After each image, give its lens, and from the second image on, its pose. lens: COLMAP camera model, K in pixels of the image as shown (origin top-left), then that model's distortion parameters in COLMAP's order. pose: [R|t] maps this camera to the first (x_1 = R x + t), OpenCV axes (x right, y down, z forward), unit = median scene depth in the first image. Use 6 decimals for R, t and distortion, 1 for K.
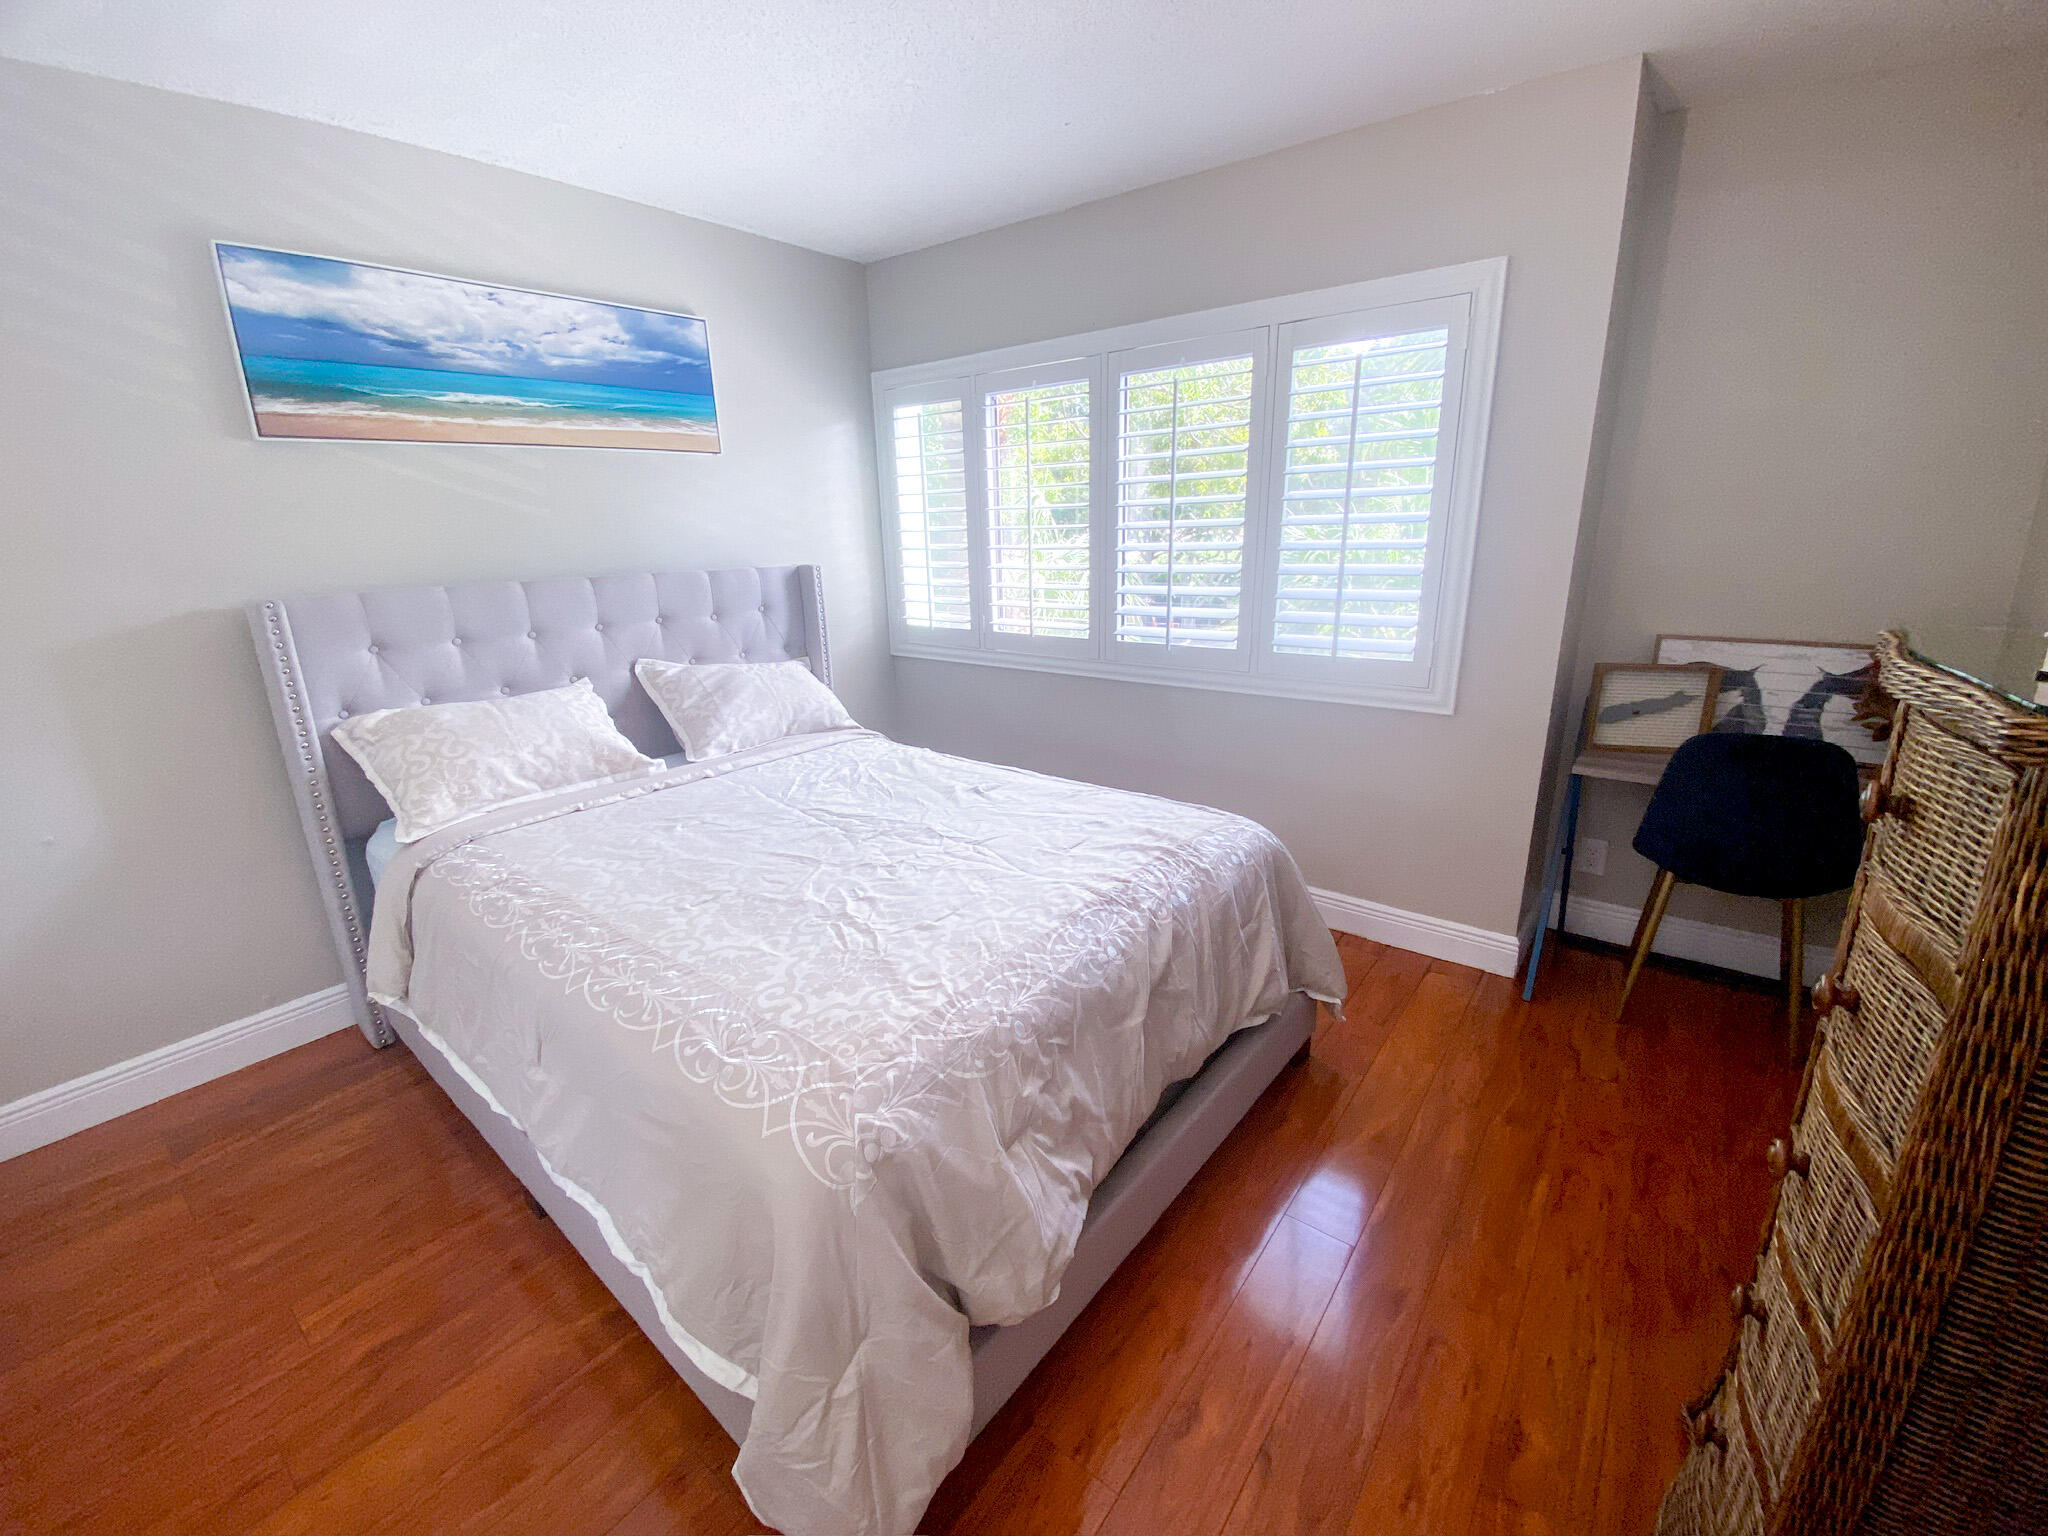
lens RADIAL K [[835.8, 0, 1020.5], [0, 835.8, 759.9], [0, 0, 1]] dist [0.028738, -0.024199]
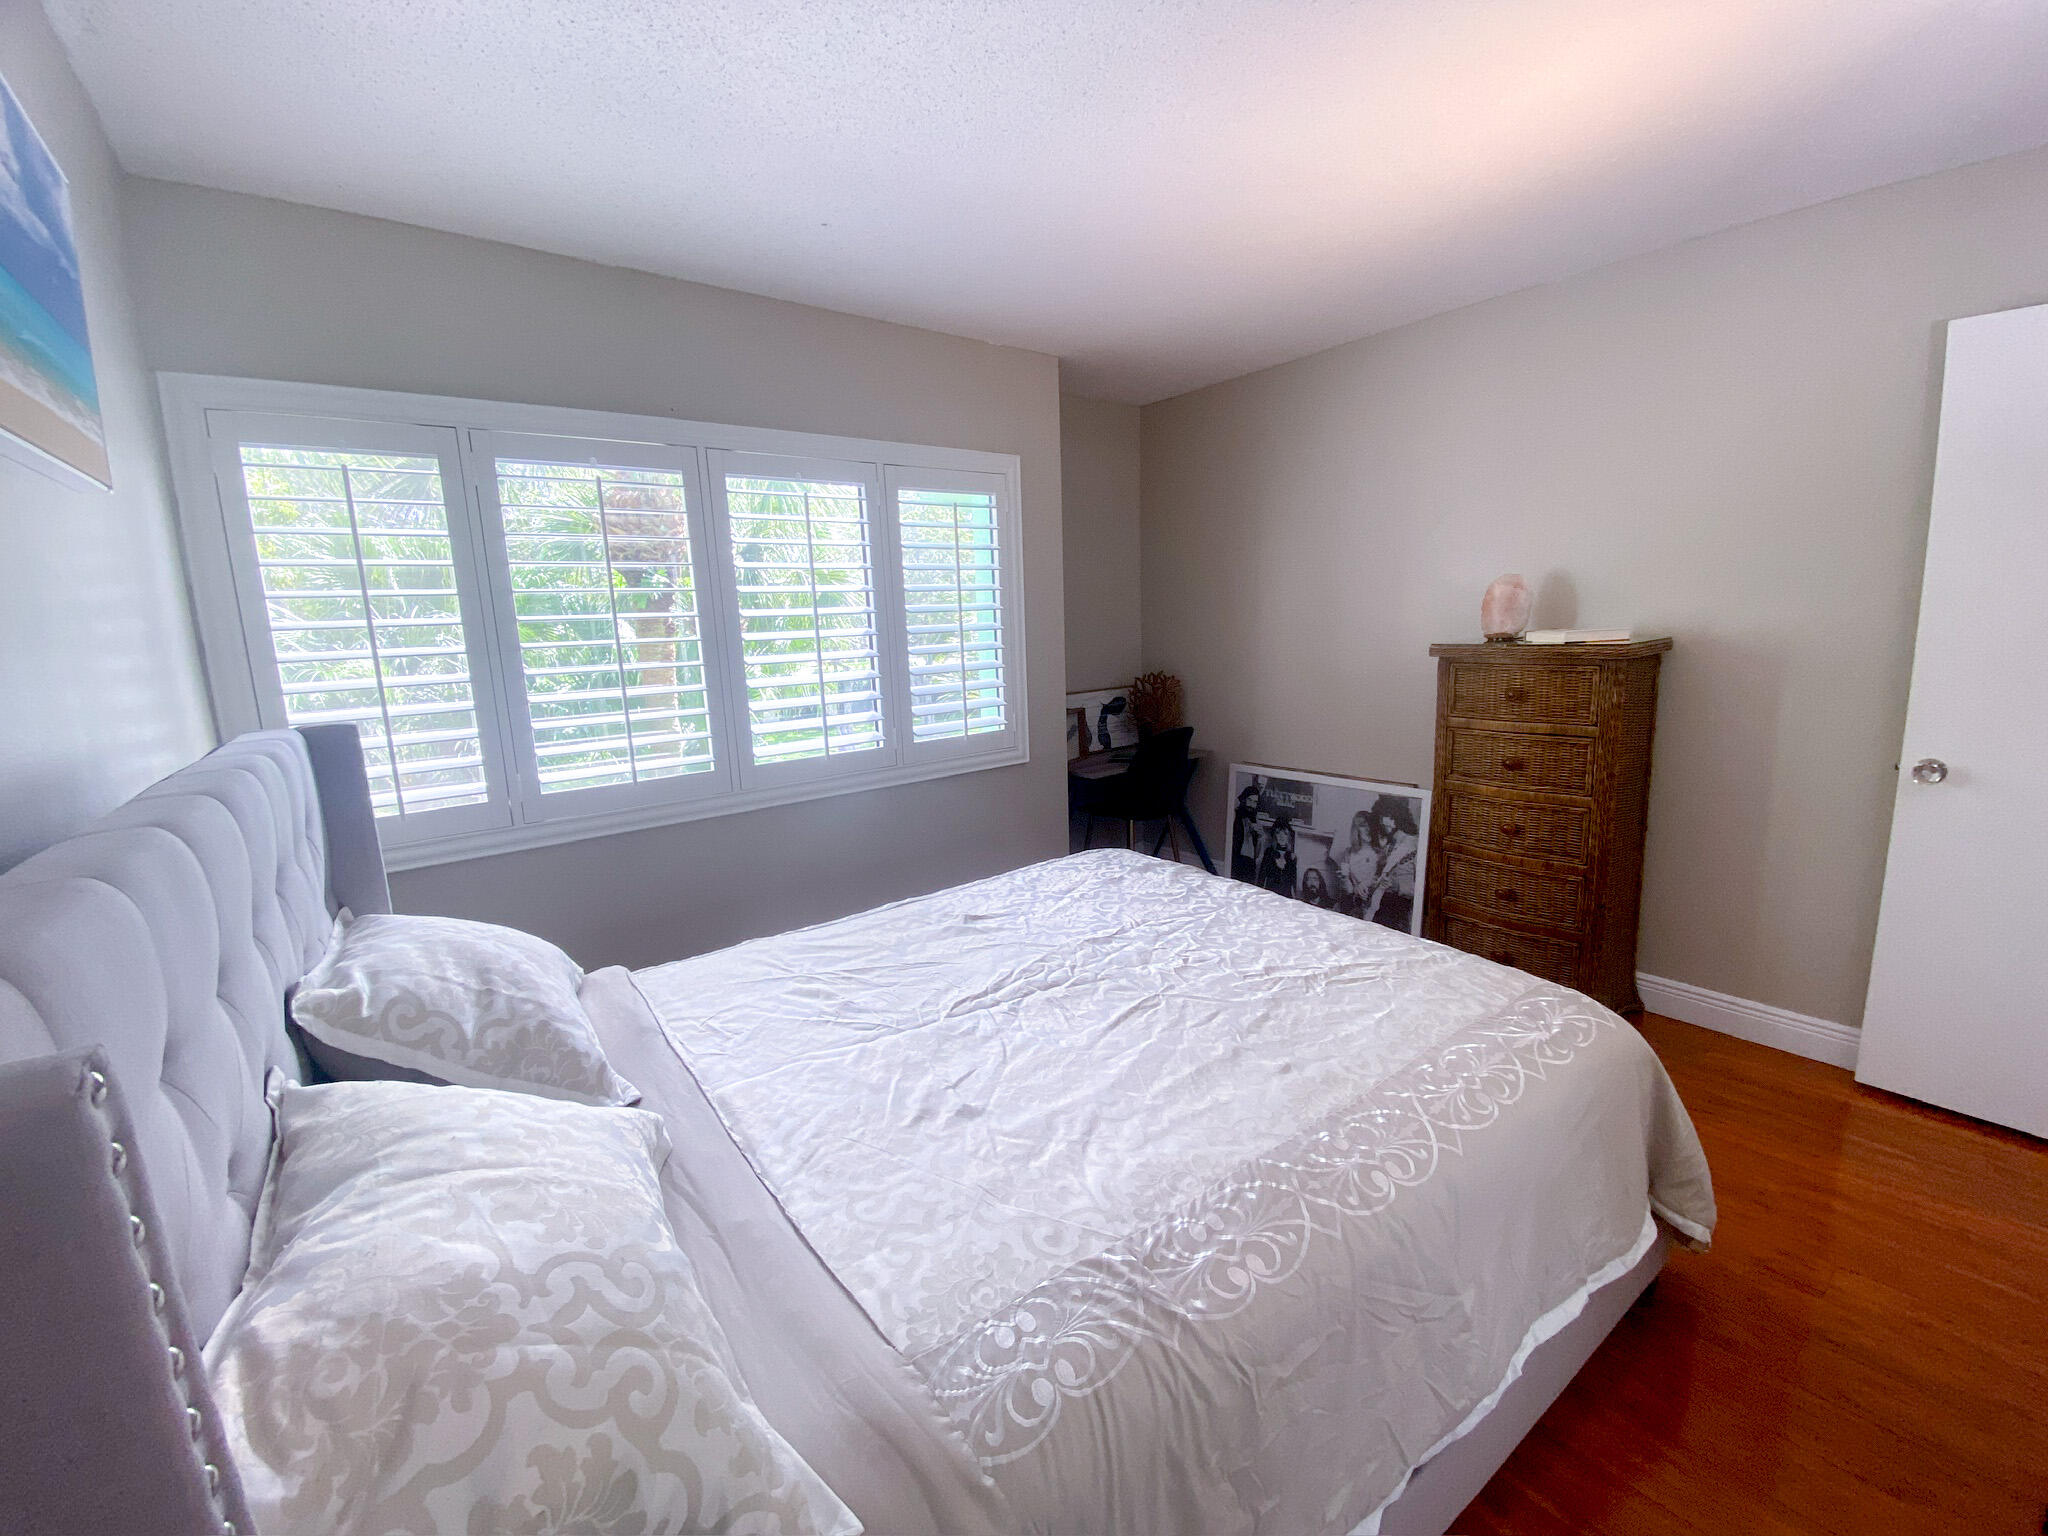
lens RADIAL K [[817.8, 0, 1021.8], [0, 817.8, 751.8], [0, 0, 1]] dist [-0.001454, -0.005741]
pose [[0.258323, -0.146009, 0.954961, -0.815678], [0.296369, 0.952824, 0.065513, -0.167711], [-0.919475, 0.266098, 0.289409, 0.637564]]
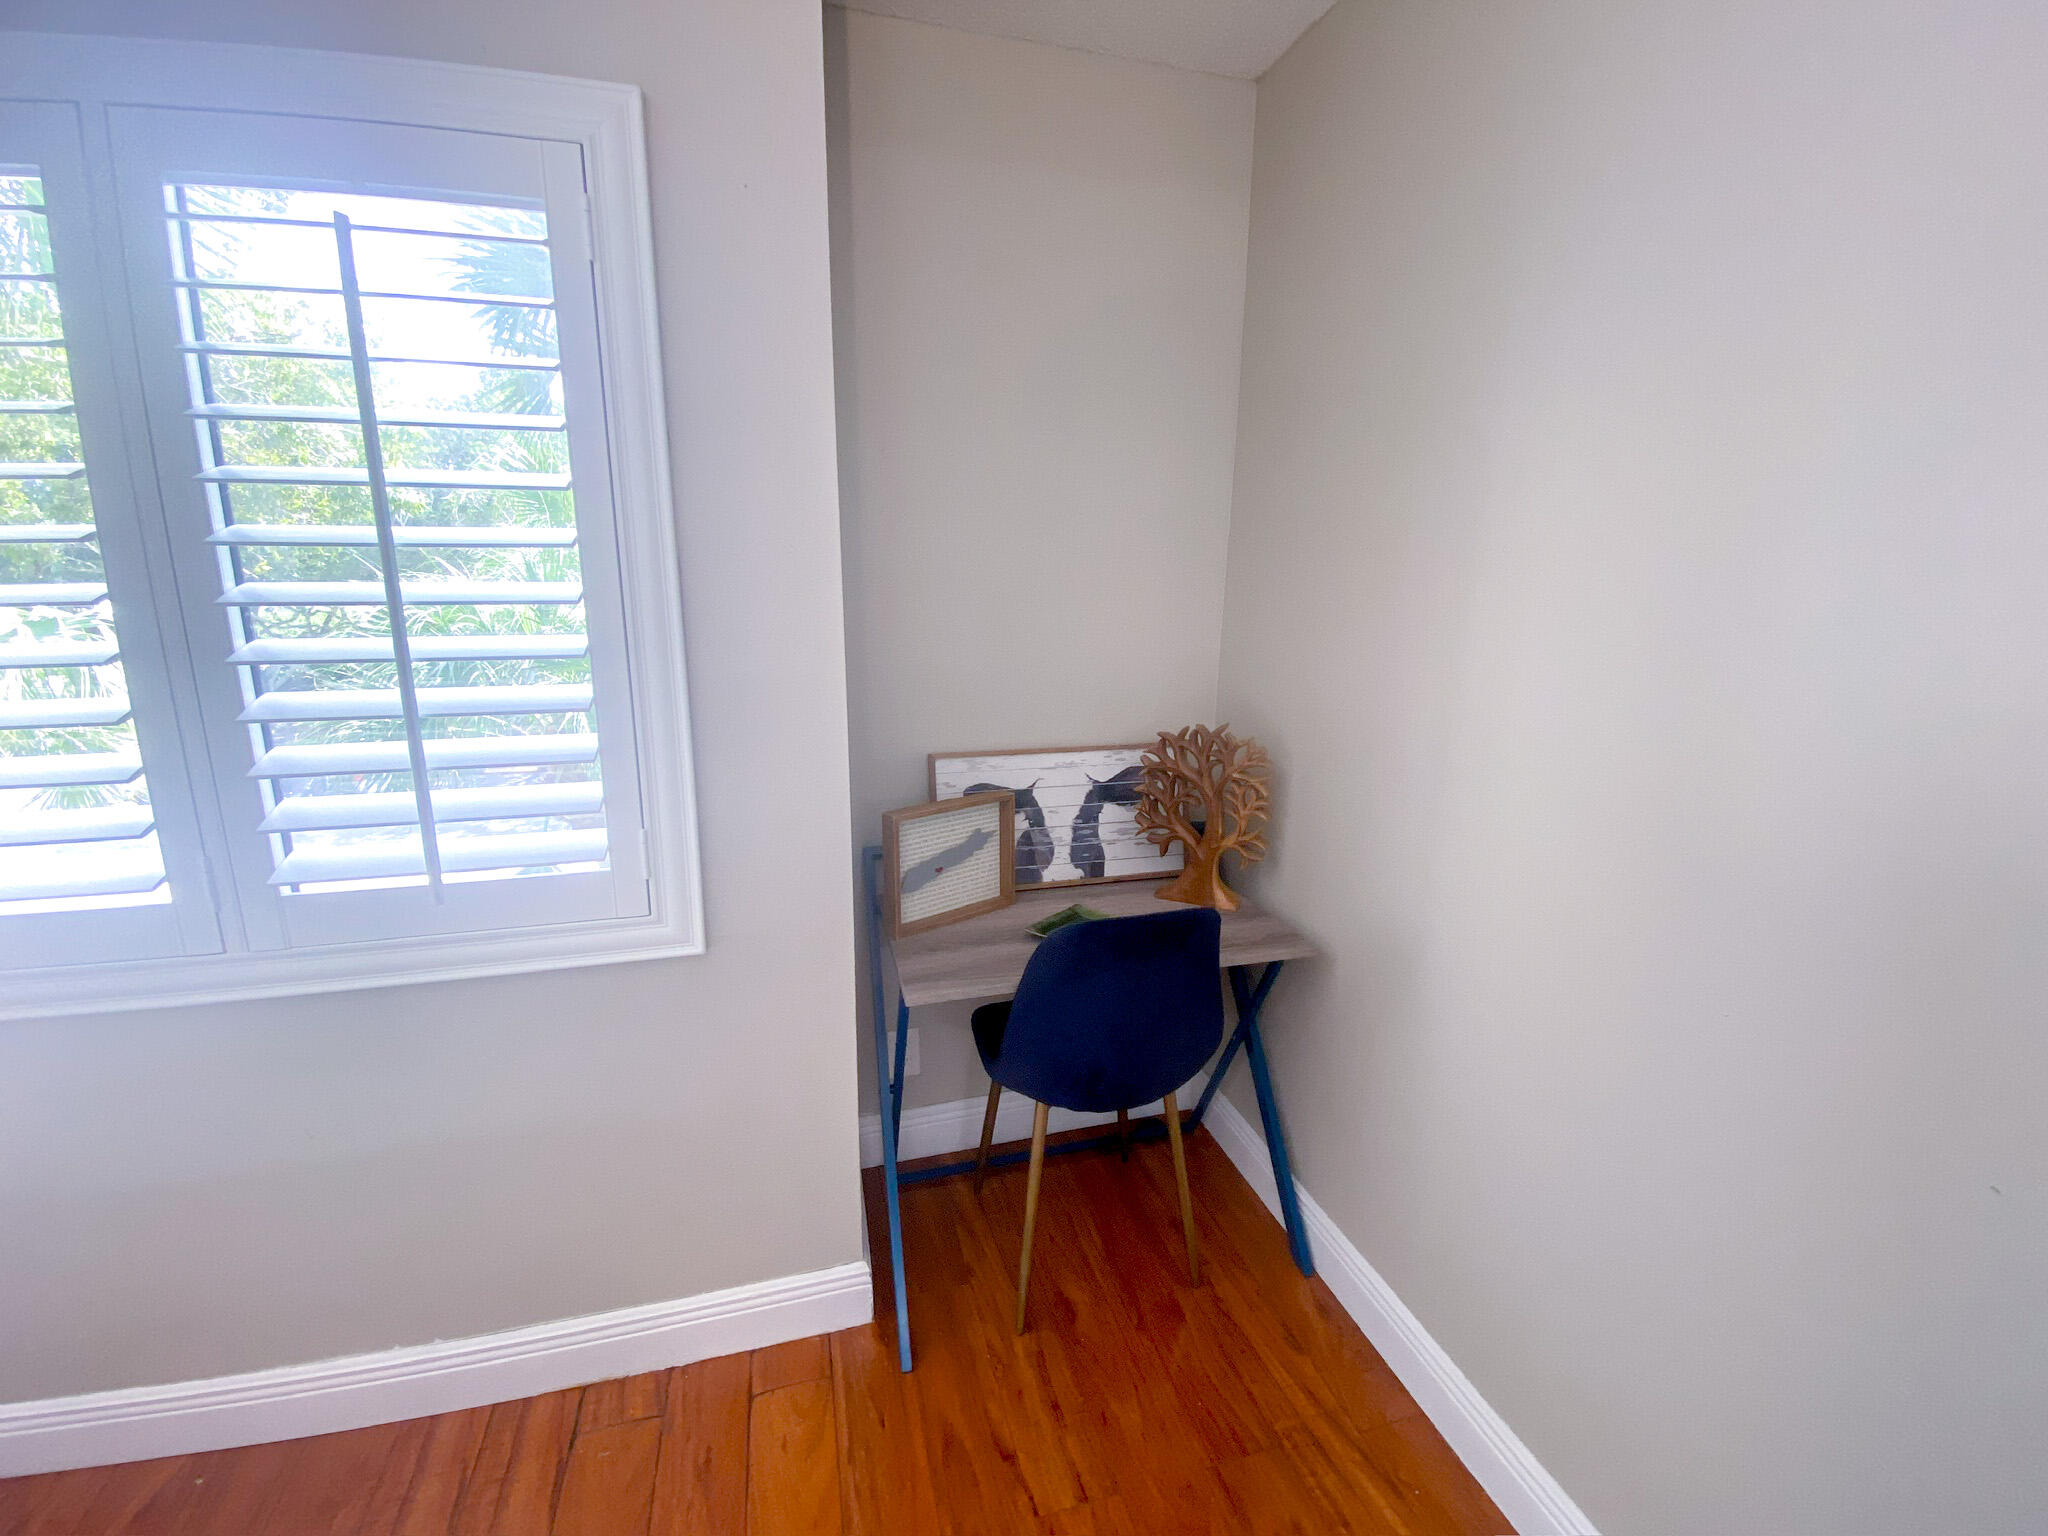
lens RADIAL K [[835.8, 0, 1020.5], [0, 835.8, 759.9], [0, 0, 1]] dist [0.028738, -0.024199]
pose [[0.606158, -0.140739, 0.782793, 0.237613], [0.196944, 0.980128, 0.023714, -0.152083], [-0.770575, 0.139792, 0.621830, 0.502131]]
